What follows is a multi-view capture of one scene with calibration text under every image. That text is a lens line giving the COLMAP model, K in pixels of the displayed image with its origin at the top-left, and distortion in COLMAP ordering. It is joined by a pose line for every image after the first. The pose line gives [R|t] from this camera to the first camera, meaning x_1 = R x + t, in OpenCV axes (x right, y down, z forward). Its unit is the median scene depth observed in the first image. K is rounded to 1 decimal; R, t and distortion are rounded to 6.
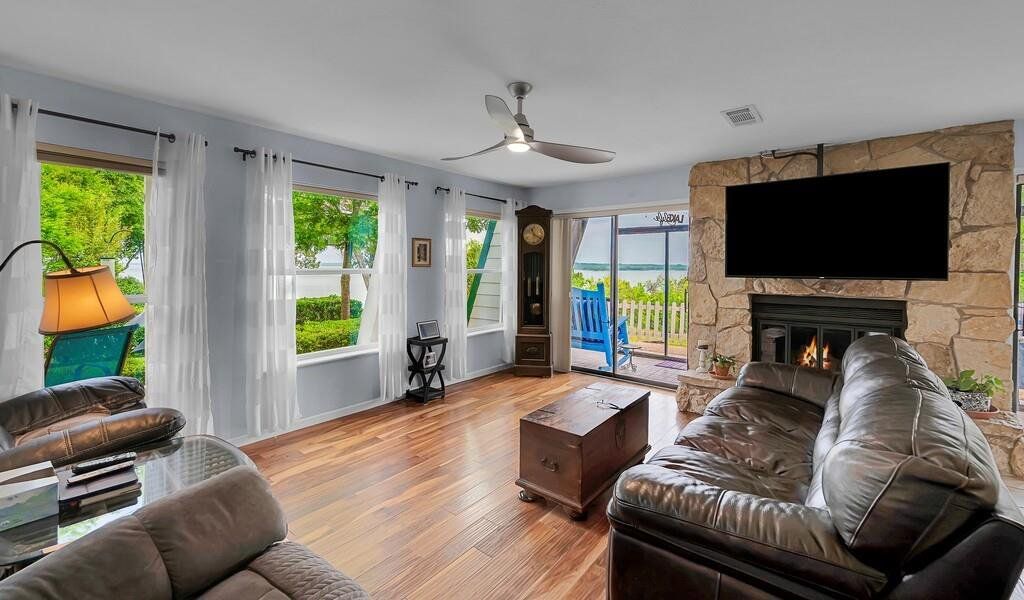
lens RADIAL K [[411.7, 0, 511.7], [0, 411.7, 270.7], [0, 0, 1]] dist [-0.008821, -0.000436]
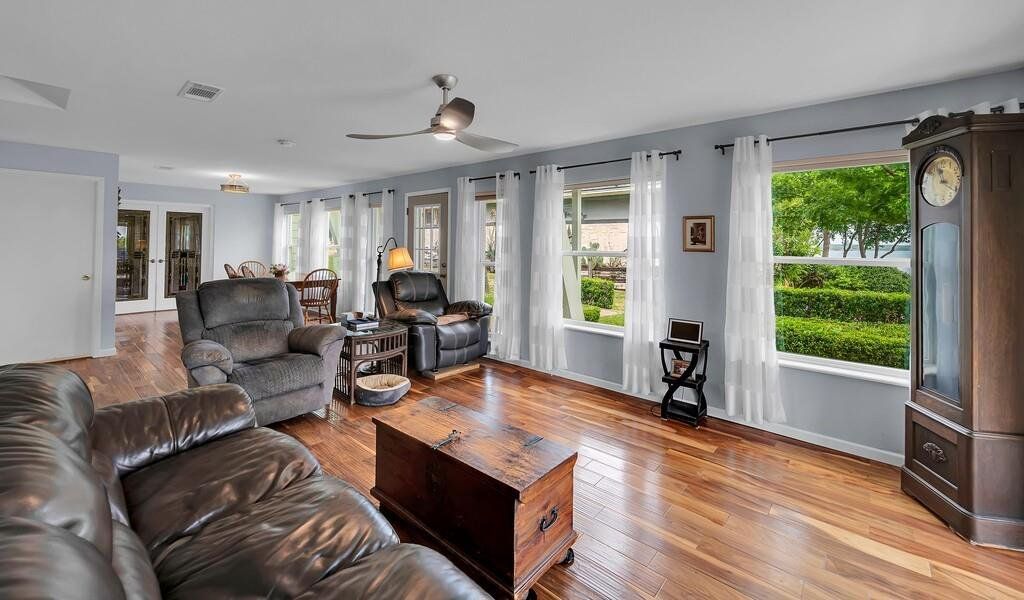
lens RADIAL K [[411.7, 0, 529.3], [0, 411.7, 241.3], [0, 0, 1]] dist [-0.008821, -0.000436]
pose [[-0.028461, -0.020496, -0.999385, 0.583828], [-0.028074, 0.999412, -0.019697, -0.005004], [0.999201, 0.027496, -0.029020, 0.699226]]
